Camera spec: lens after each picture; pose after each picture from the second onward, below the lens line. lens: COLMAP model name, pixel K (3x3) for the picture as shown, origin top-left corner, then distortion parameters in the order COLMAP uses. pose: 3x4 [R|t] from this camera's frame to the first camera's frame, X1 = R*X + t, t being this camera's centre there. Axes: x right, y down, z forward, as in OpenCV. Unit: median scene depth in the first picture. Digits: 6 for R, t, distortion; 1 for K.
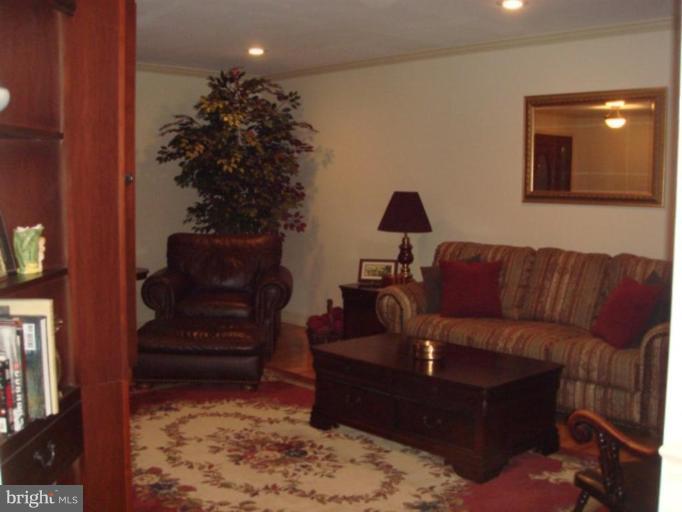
lens RADIAL K [[800.6, 0, 341.0], [0, 800.6, 256.0], [0, 0, 1]] dist [-0.170968, 0.209999]
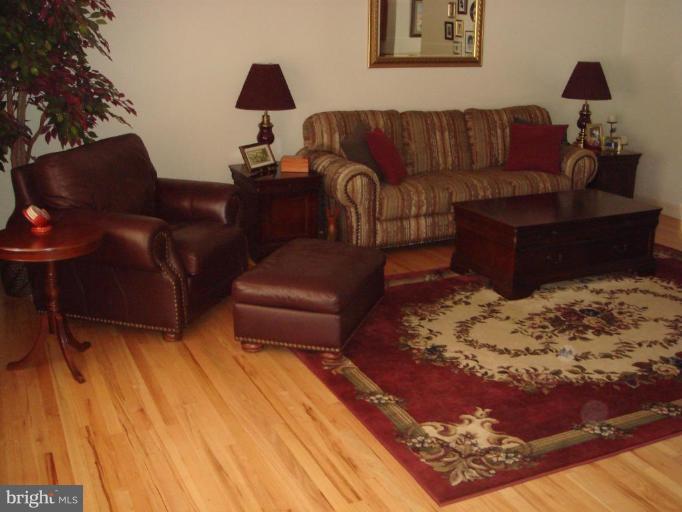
lens RADIAL K [[800.6, 0, 341.0], [0, 800.6, 256.0], [0, 0, 1]] dist [-0.170968, 0.209999]
pose [[0.313405, -0.271400, 0.910011, -1.005681], [0.097466, 0.962422, 0.253464, -0.120634], [-0.944605, 0.009258, 0.328080, 0.854613]]
